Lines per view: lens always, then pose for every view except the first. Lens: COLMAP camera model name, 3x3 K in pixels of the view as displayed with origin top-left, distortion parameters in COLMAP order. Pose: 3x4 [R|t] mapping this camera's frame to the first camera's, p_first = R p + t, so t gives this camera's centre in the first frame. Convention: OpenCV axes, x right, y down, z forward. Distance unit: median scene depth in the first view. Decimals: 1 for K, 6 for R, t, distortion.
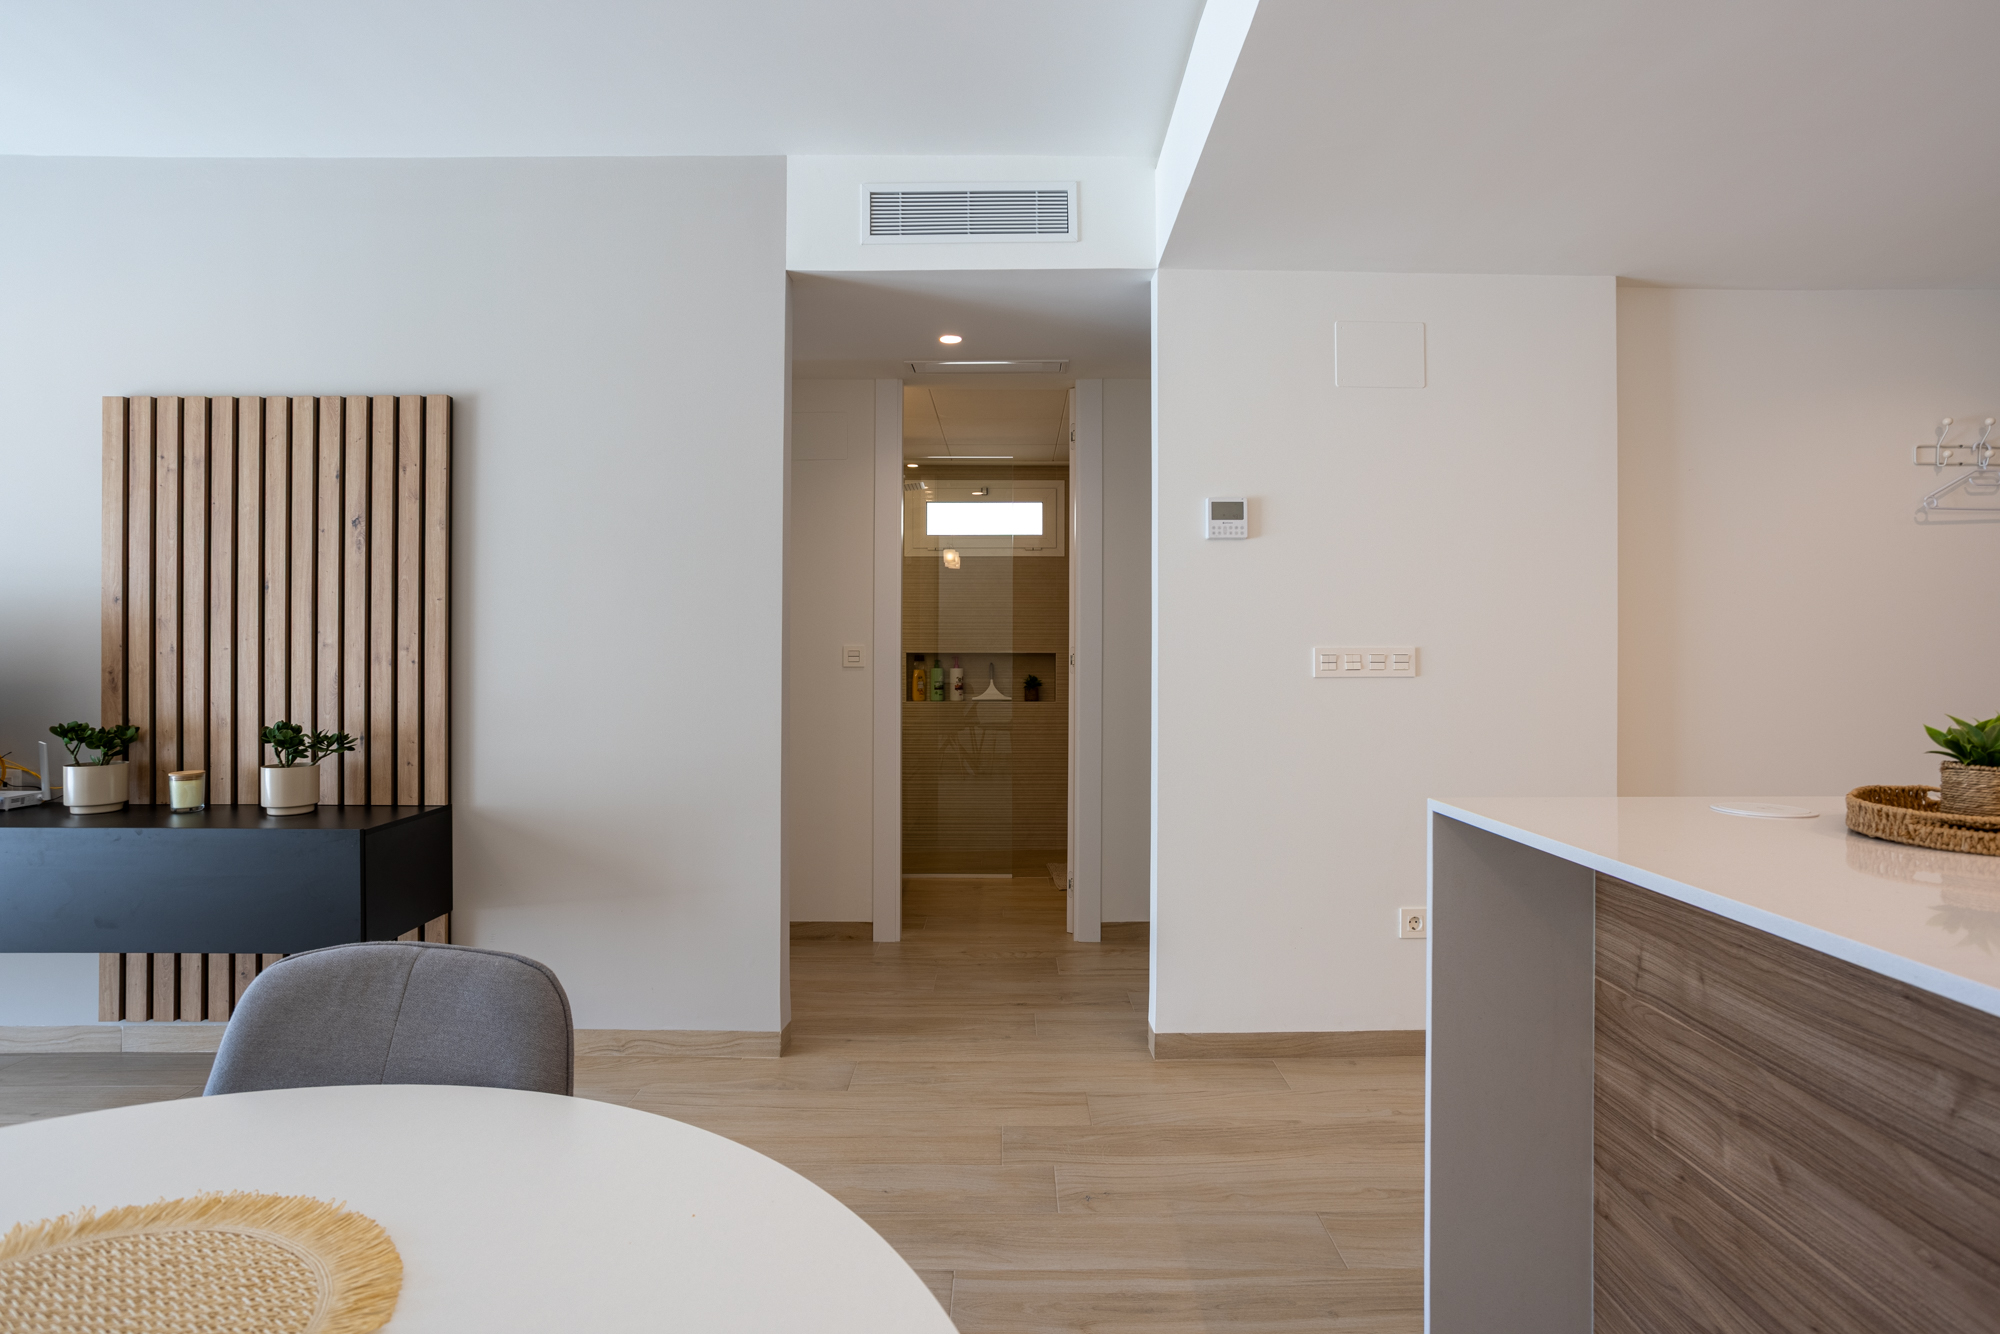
lens RADIAL K [[1000.1, 0, 1013.1], [0, 1000.1, 643.7], [0, 0, 1]] dist [-0.039349, 0.019969]
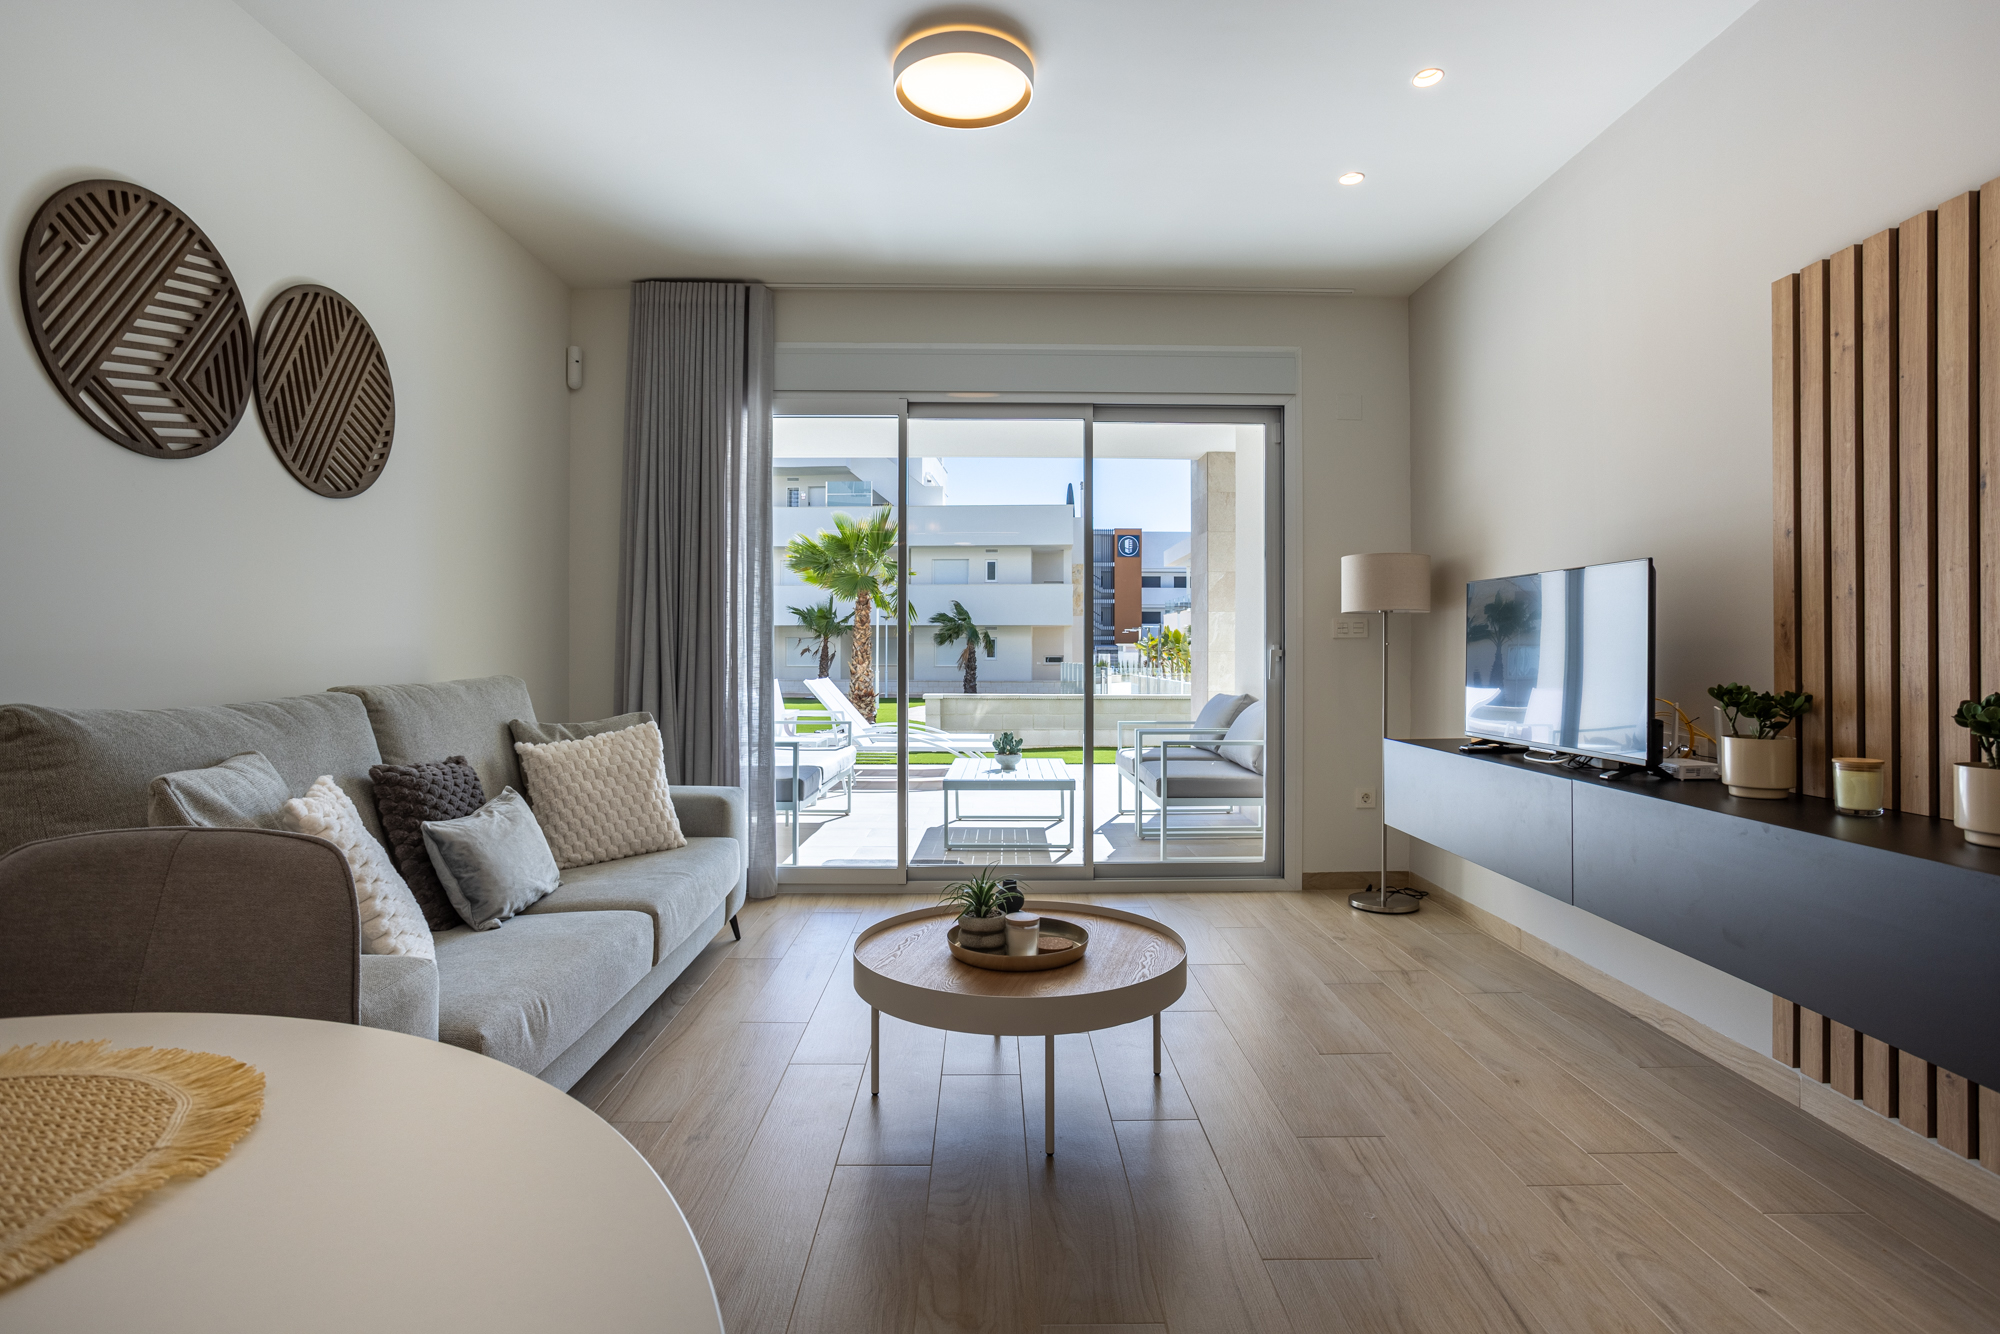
lens RADIAL K [[1000.1, 0, 1009.4], [0, 1000.1, 650.0], [0, 0, 1]] dist [-0.039349, 0.019969]
pose [[0.019908, -0.000702, -0.999802, -0.135676], [0.008895, 0.999960, -0.000525, 0.044212], [0.999762, -0.008883, 0.019913, 0.356619]]
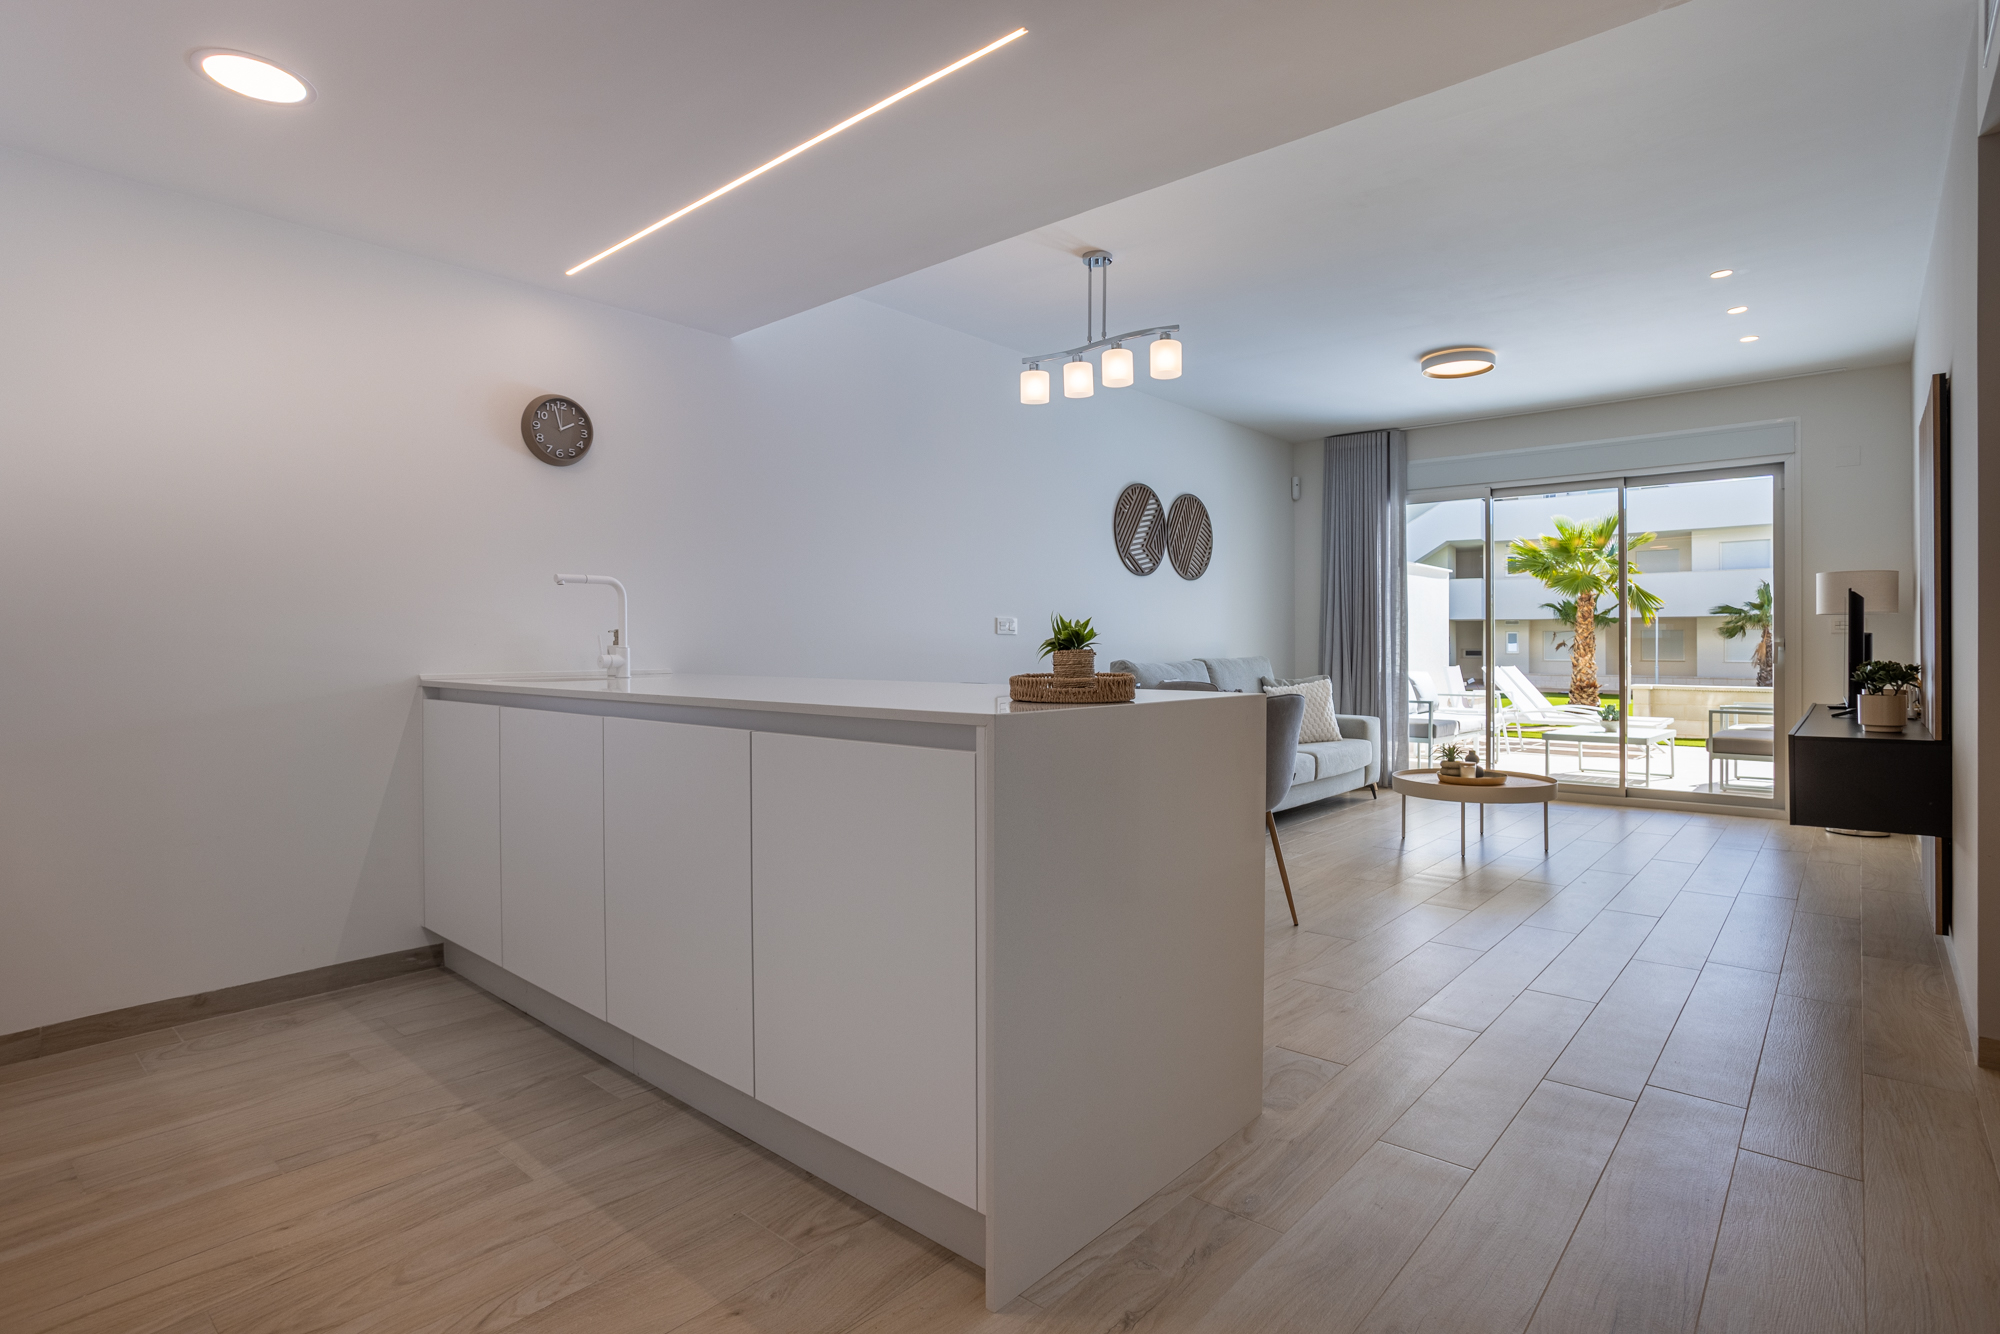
lens RADIAL K [[1000.1, 0, 1007.0], [0, 1000.1, 638.3], [0, 0, 1]] dist [-0.039349, 0.019969]
pose [[-0.658026, -0.005293, -0.752977, 0.933794], [0.008346, 0.999863, -0.014322, 0.054819], [0.752949, -0.015708, -0.657891, 0.928247]]
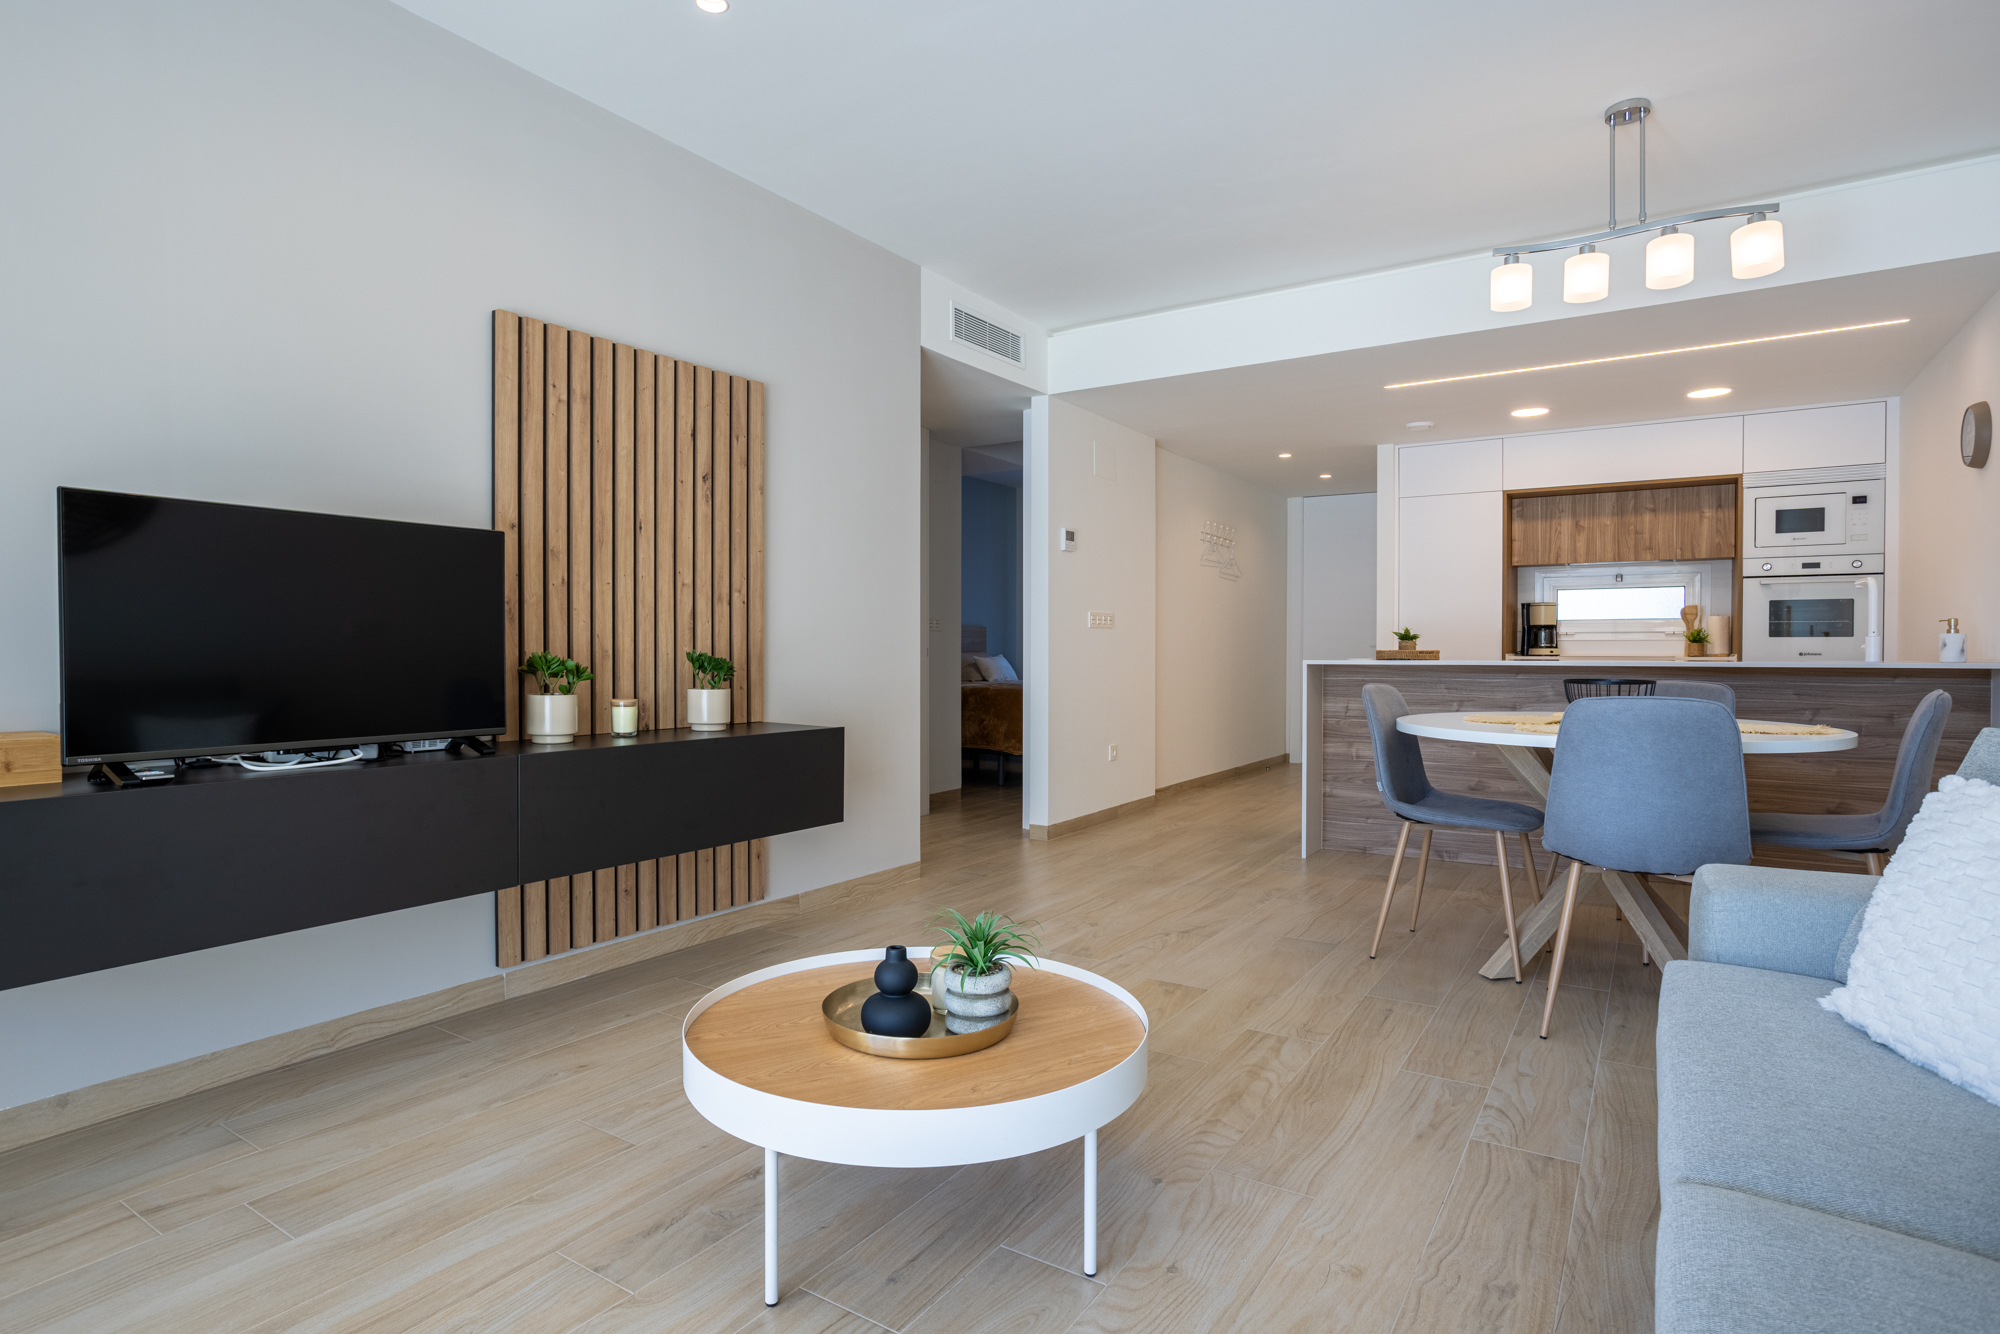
lens RADIAL K [[1068.5, 0, 955.5], [0, 1068.5, 663.2], [0, 0, 1]] dist [-0.035958, 0.001700]
pose [[0.562137, -0.011285, 0.826967, -1.524109], [-0.009238, 0.999759, 0.019922, 0.063574], [-0.826993, -0.018839, 0.561897, 0.063125]]
